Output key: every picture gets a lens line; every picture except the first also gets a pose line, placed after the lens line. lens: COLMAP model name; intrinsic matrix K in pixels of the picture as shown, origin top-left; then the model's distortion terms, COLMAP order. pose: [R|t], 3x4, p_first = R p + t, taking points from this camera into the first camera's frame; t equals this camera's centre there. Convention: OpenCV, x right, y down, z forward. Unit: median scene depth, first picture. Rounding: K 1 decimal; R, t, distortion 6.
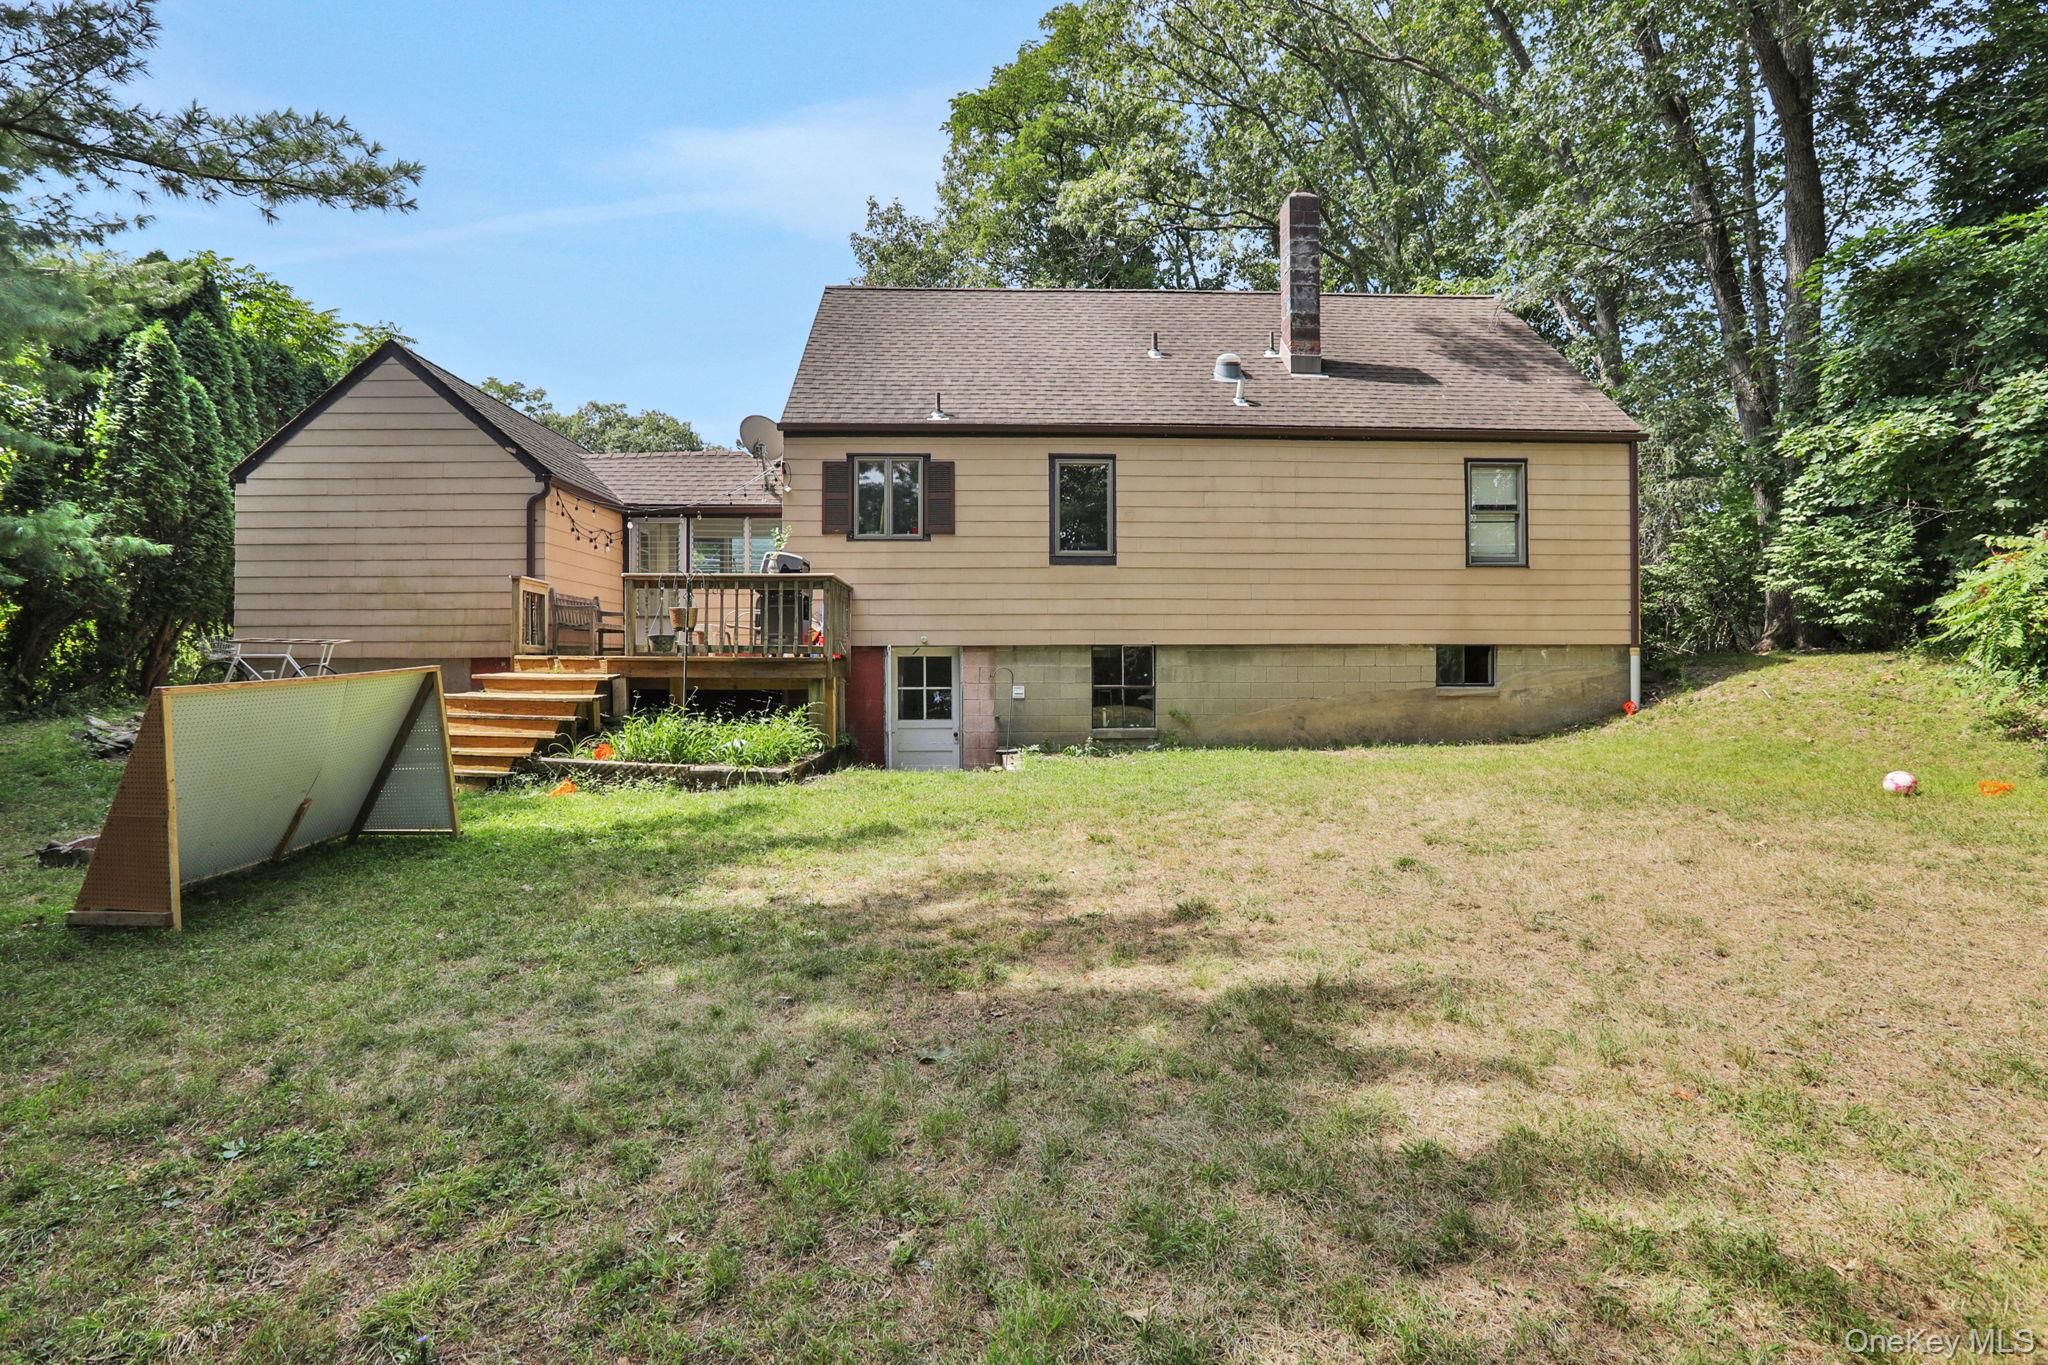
lens RADIAL K [[982.9, 0, 1016.6], [0, 982.9, 670.8], [0, 0, 1]] dist [-0.058557, 0.021886]
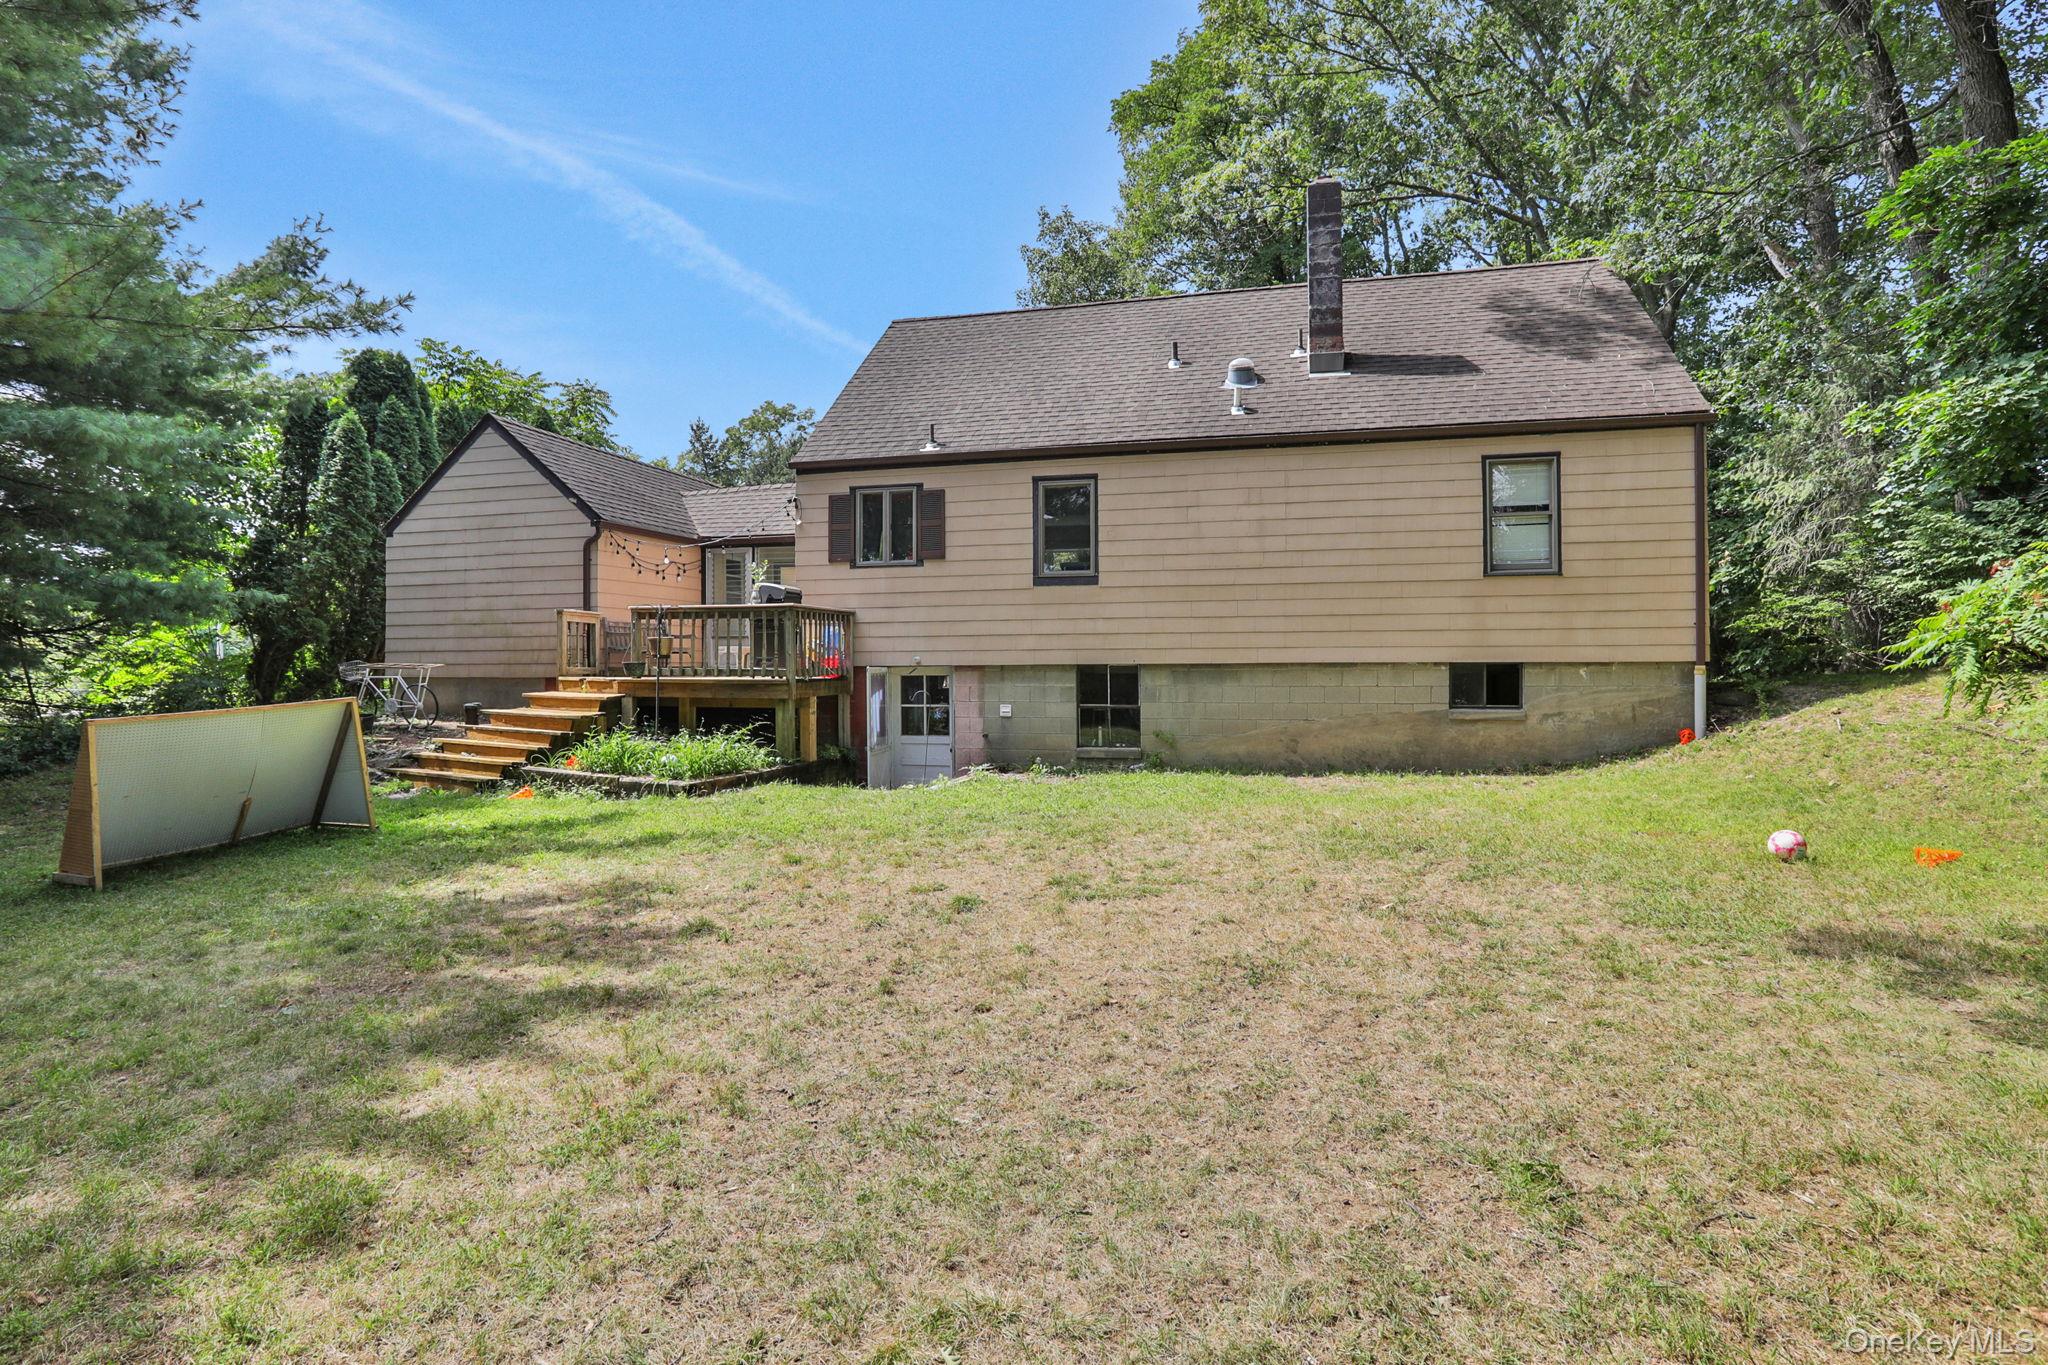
lens RADIAL K [[1010.5, 0, 1023.7], [0, 1010.5, 674.5], [0, 0, 1]] dist [-0.061314, 0.026809]
pose [[0.959847, 0.000630, -0.280525, 0.316410], [0.000602, 0.999991, 0.004306, -0.020490], [0.280525, -0.004302, 0.959837, -0.008494]]
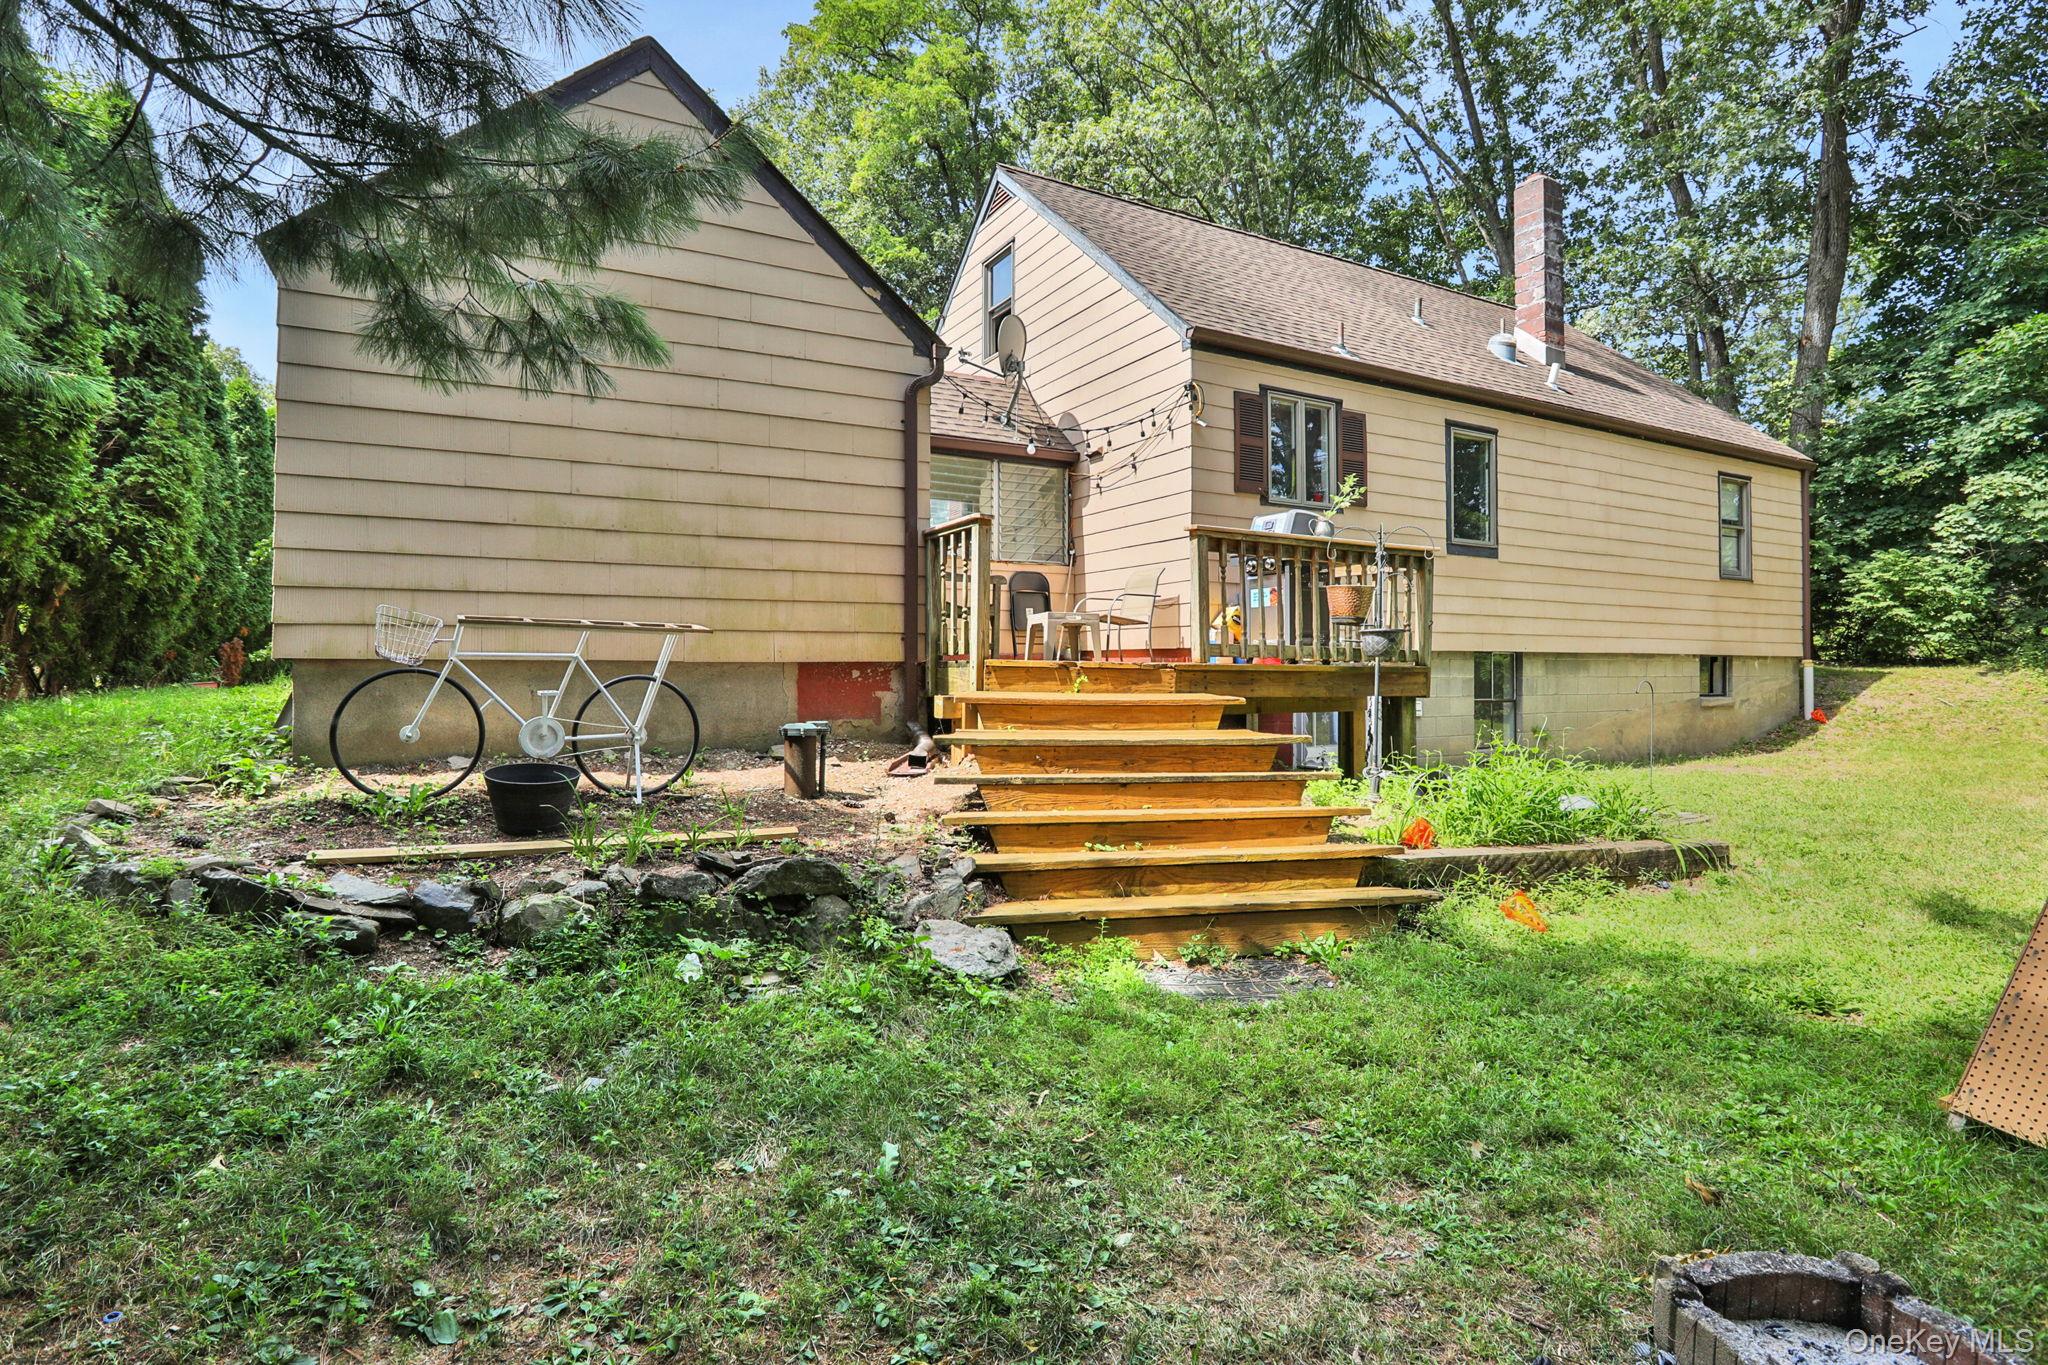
lens RADIAL K [[982.9, 0, 1016.6], [0, 982.9, 670.8], [0, 0, 1]] dist [-0.058557, 0.021886]
pose [[0.900043, 0.002786, 0.435792, -0.643524], [-0.003108, 0.999995, 0.000027, -0.008544], [-0.435790, -0.001379, 0.900047, 0.421717]]
